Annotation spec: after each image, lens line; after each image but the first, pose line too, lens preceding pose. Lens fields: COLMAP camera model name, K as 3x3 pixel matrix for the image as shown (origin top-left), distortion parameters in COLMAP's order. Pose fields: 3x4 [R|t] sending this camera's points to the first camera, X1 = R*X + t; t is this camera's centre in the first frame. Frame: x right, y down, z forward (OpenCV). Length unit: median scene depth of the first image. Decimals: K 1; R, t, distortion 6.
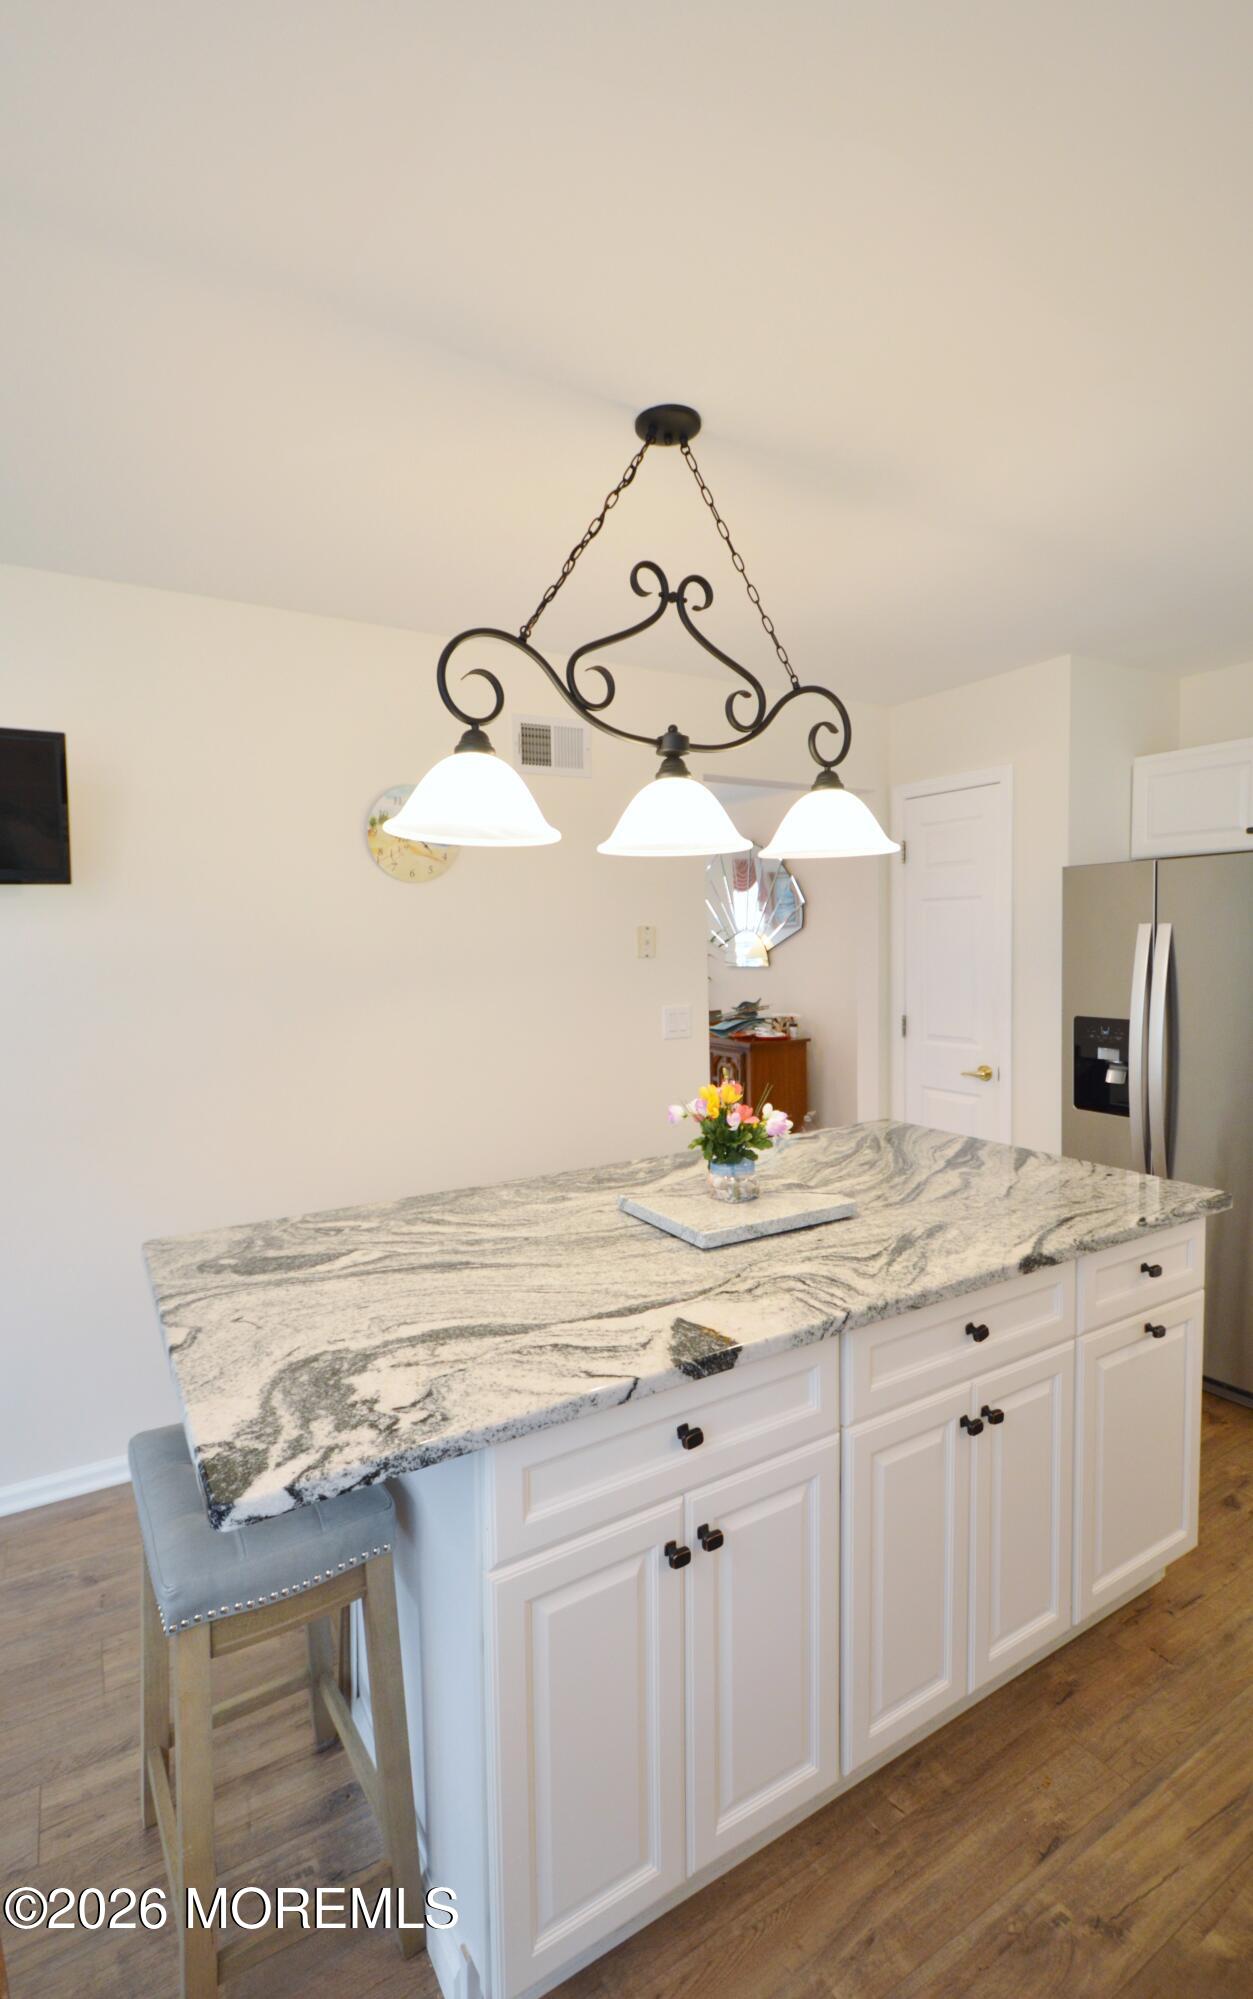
lens RADIAL K [[909.7, 0, 607.1], [0, 909.7, 1002.6], [0, 0, 1]] dist [0.015031, -0.000641]
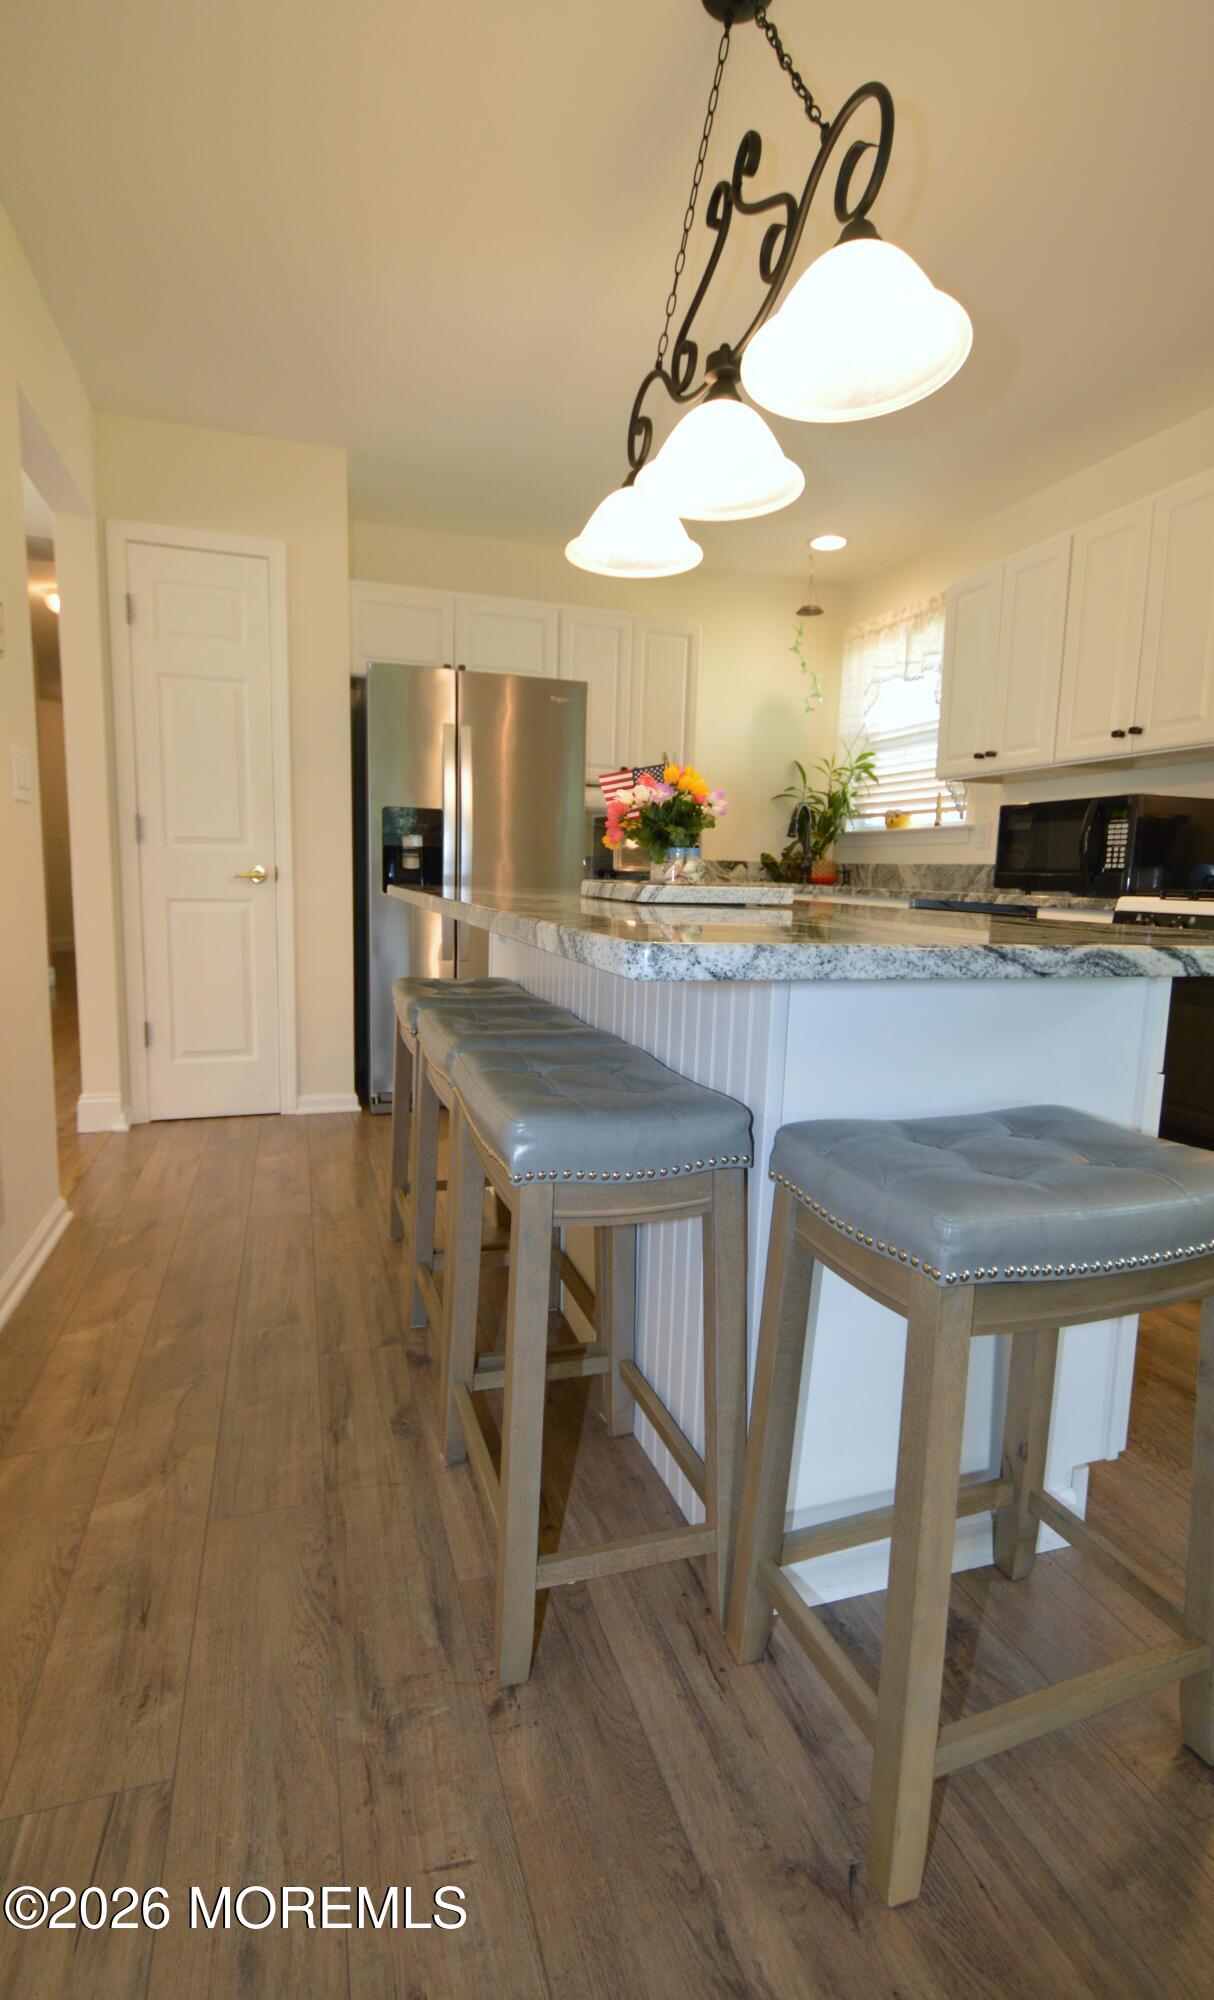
lens RADIAL K [[923.3, 0, 592.9], [0, 923.3, 989.4], [0, 0, 1]] dist [0.011728, -0.008481]
pose [[0.222763, -0.103187, 0.969396, -1.000284], [0.041398, 0.994487, 0.096344, 0.262997], [-0.973993, 0.018669, 0.225807, 1.010773]]
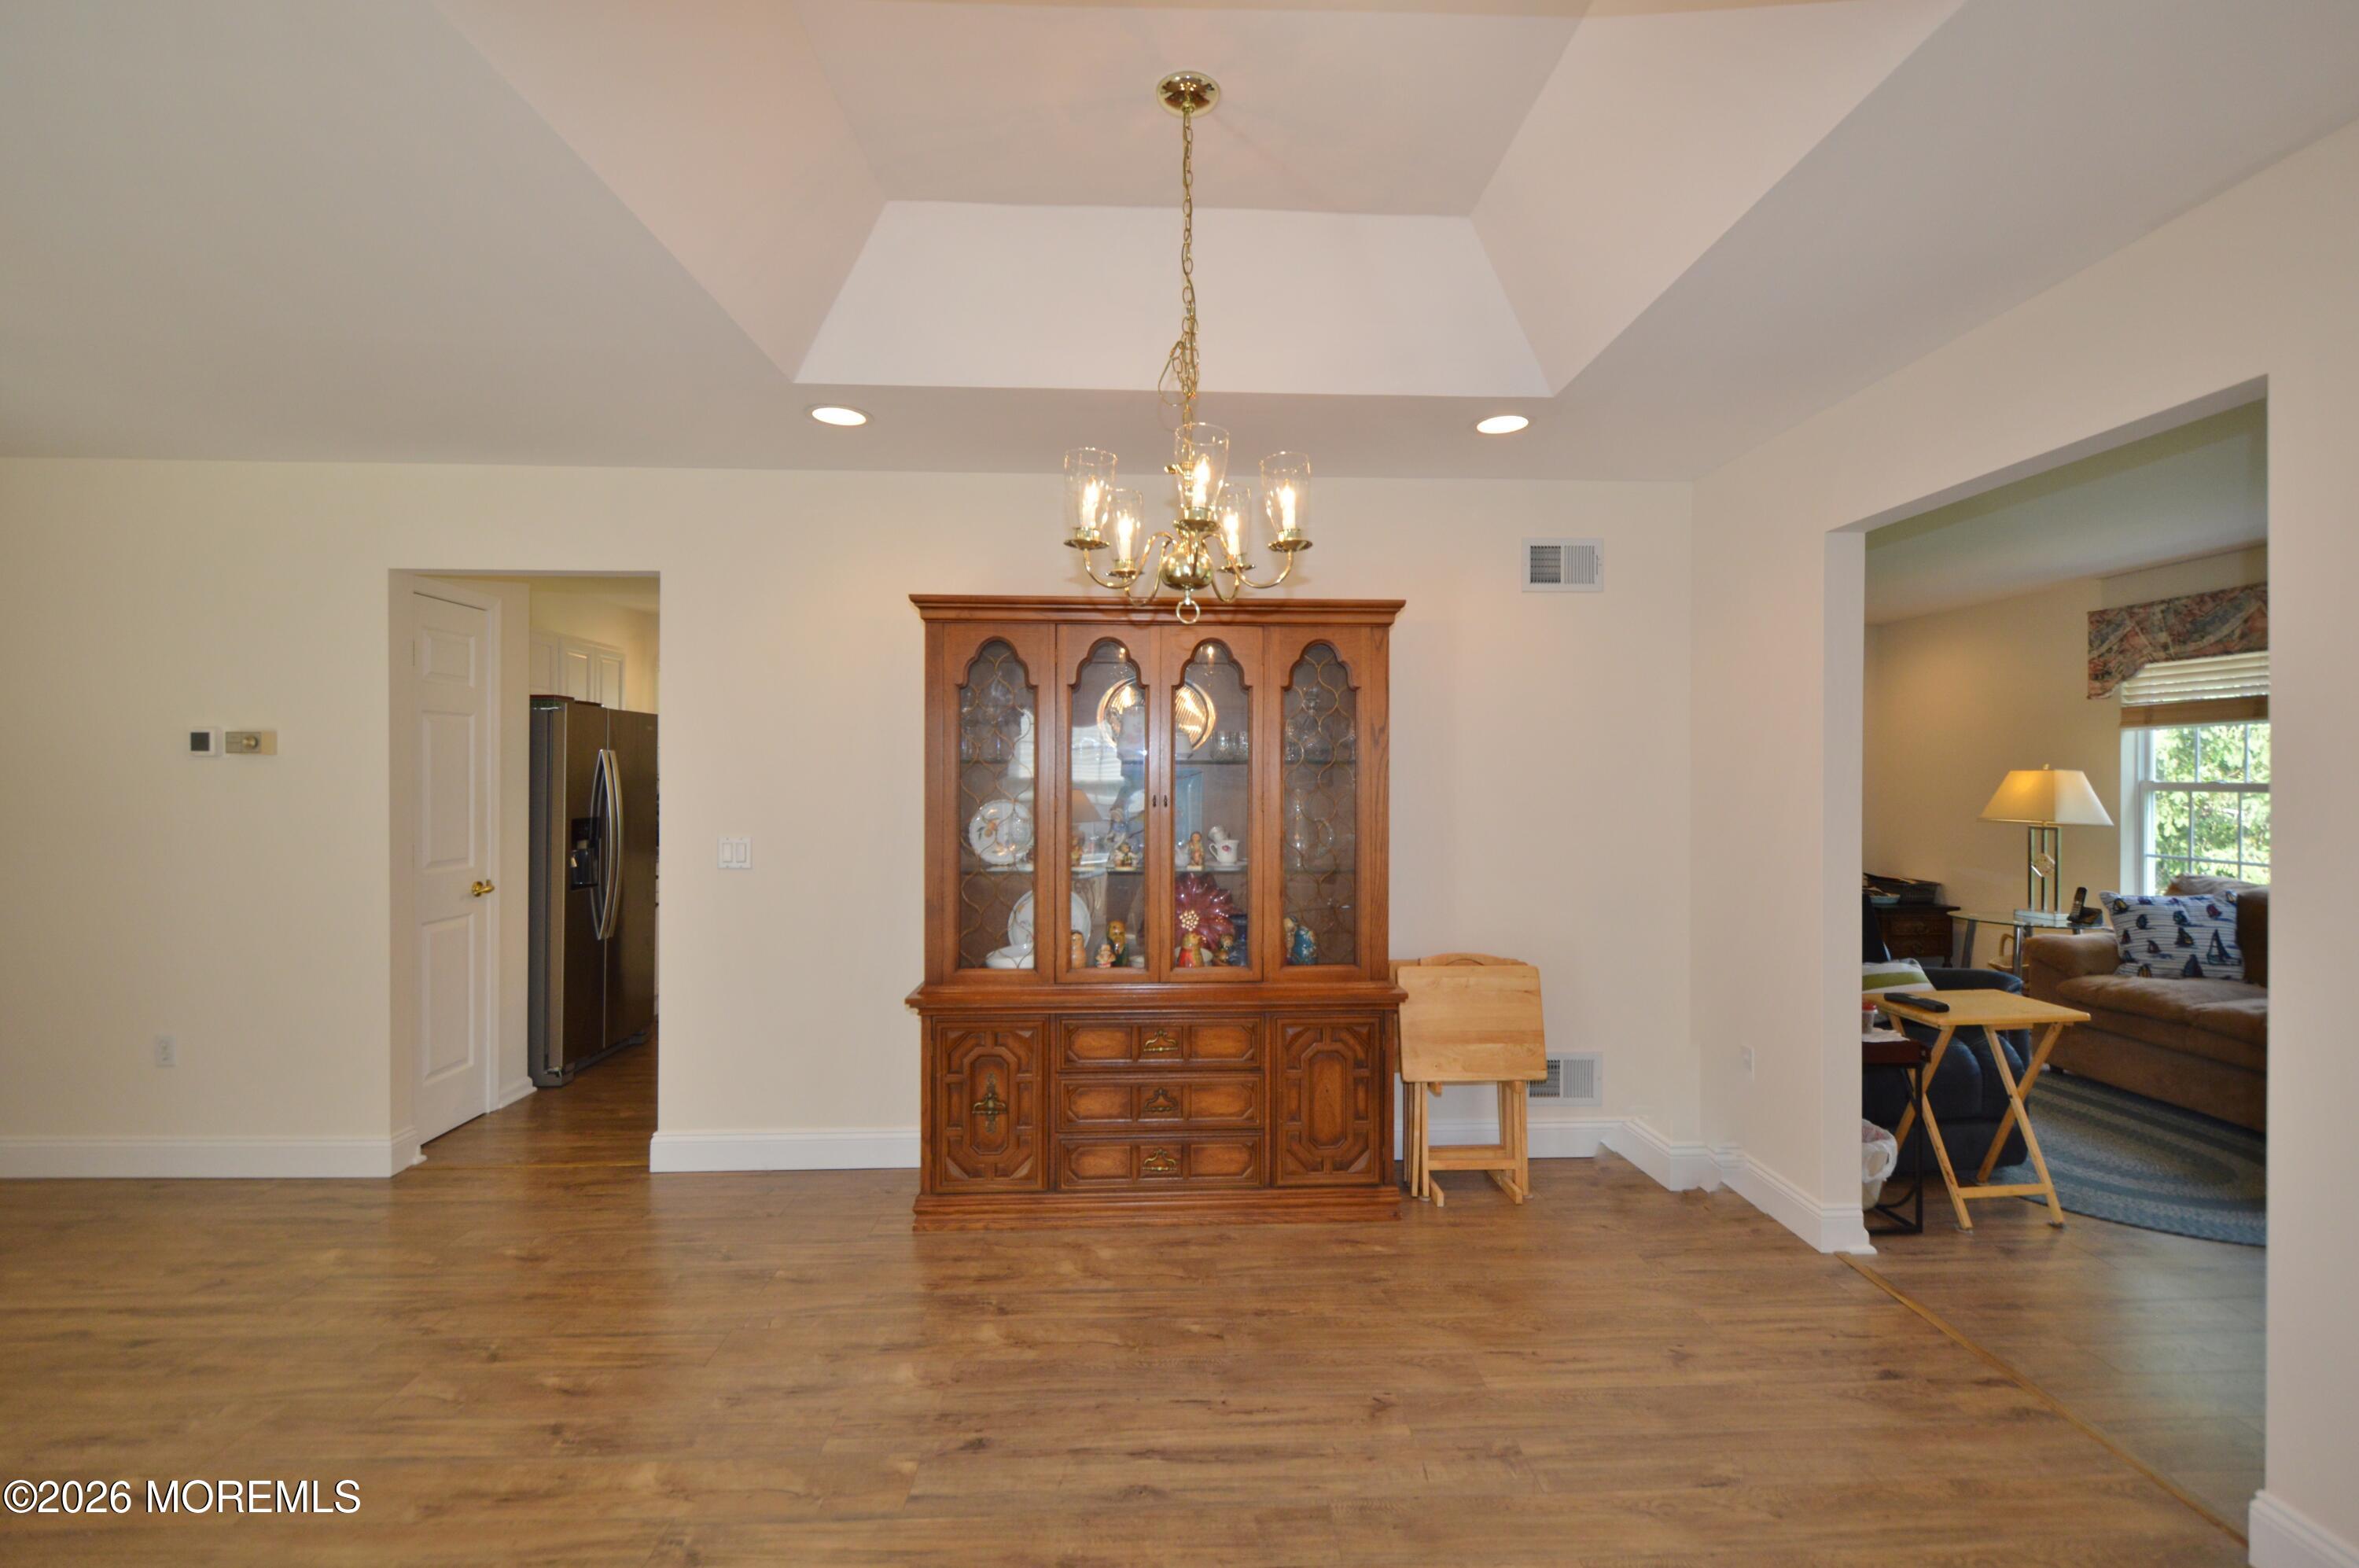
lens RADIAL K [[1038.5, 0, 1200.6], [0, 1038.5, 776.0], [0, 0, 1]] dist [0.010563, -0.008040]
pose [[-0.882566, 0.014241, 0.469974, -1.889090], [0.045959, 0.997368, 0.056085, -0.171043], [-0.467938, 0.071098, -0.880897, 3.667789]]
